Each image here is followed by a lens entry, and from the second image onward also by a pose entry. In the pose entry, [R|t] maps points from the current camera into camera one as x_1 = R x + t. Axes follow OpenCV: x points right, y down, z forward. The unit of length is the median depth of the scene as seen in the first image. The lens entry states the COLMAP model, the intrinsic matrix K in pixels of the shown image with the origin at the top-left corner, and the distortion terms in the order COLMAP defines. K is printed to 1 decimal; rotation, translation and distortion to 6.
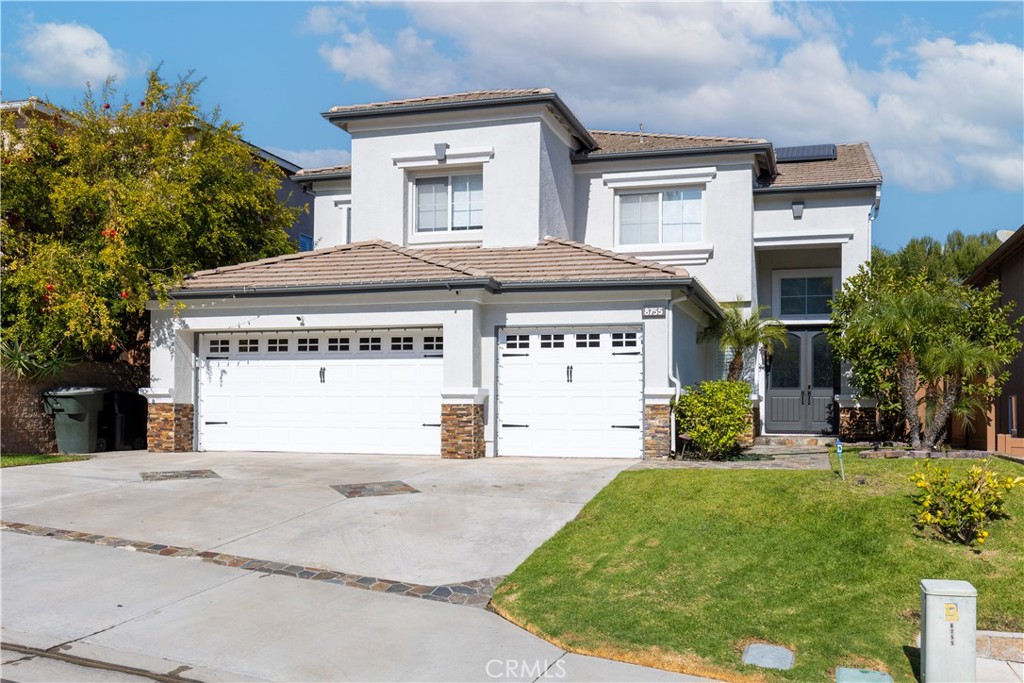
lens RADIAL K [[867.5, 0, 512.0], [0, 867.5, 341.5], [0, 0, 1]] dist [0.007616, 0.001868]
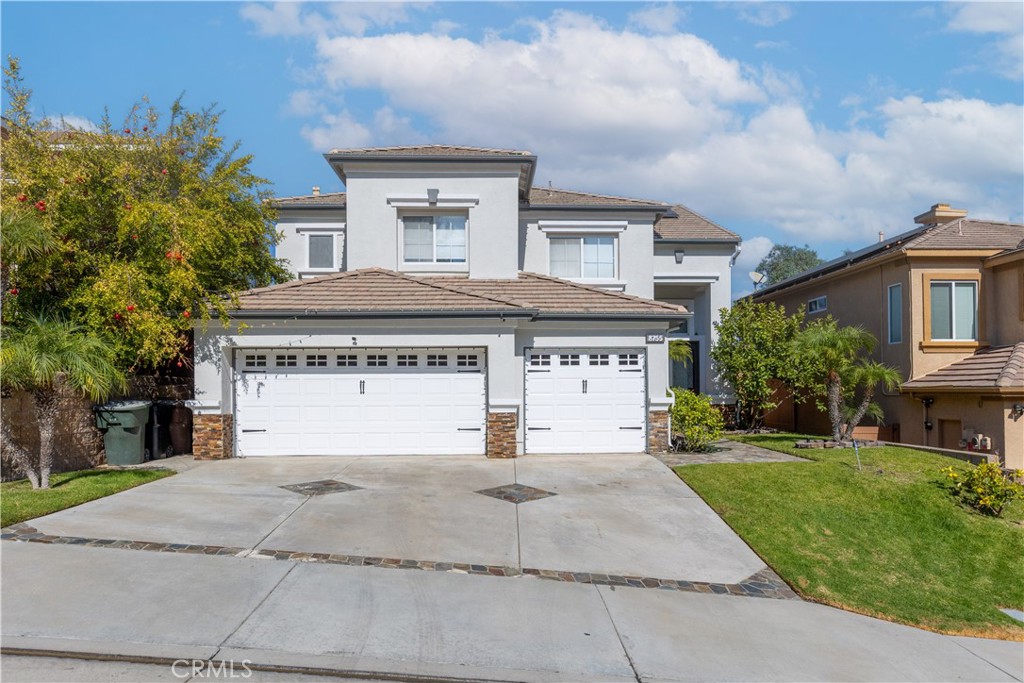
lens RADIAL K [[695.0, 0, 467.2], [0, 695.0, 338.7], [0, 0, 1]] dist [0.003356, 0.000464]
pose [[0.958160, 0.009925, 0.286061, -0.347591], [-0.010969, 0.999938, 0.002049, -0.028667], [-0.286022, -0.005102, 0.958209, 0.082332]]
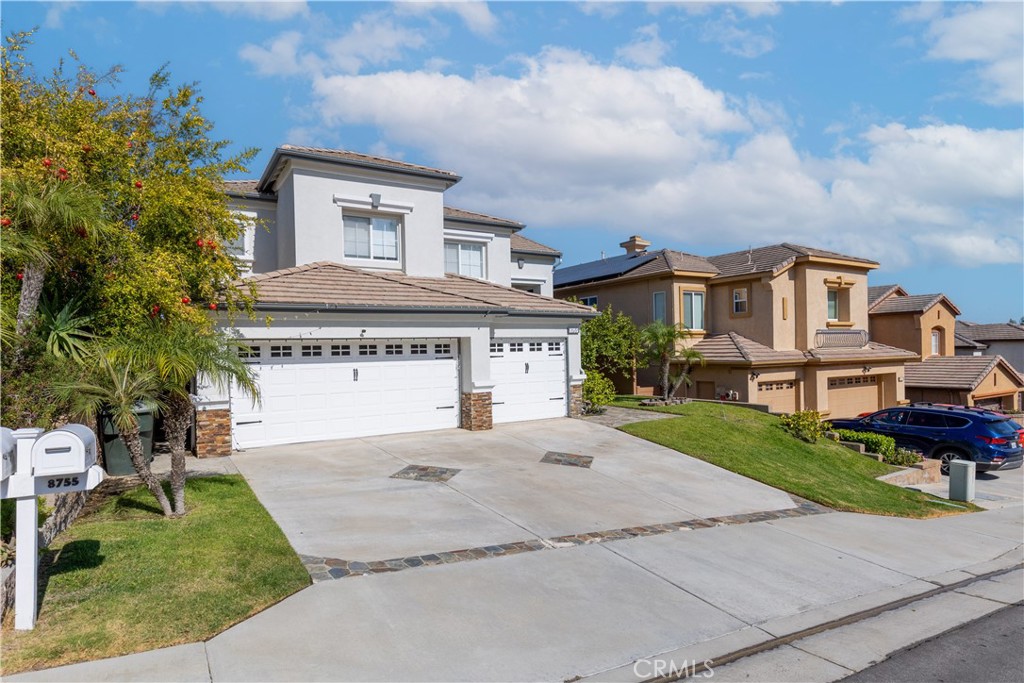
lens RADIAL K [[573.5, 0, 469.1], [0, 573.5, 322.2], [0, 0, 1]] dist [0.010646, 0.000011]
pose [[0.700868, 0.013090, 0.713171, -0.688769], [-0.026862, 0.999607, 0.008051, -0.047471], [-0.712785, -0.024800, 0.700944, 0.310187]]
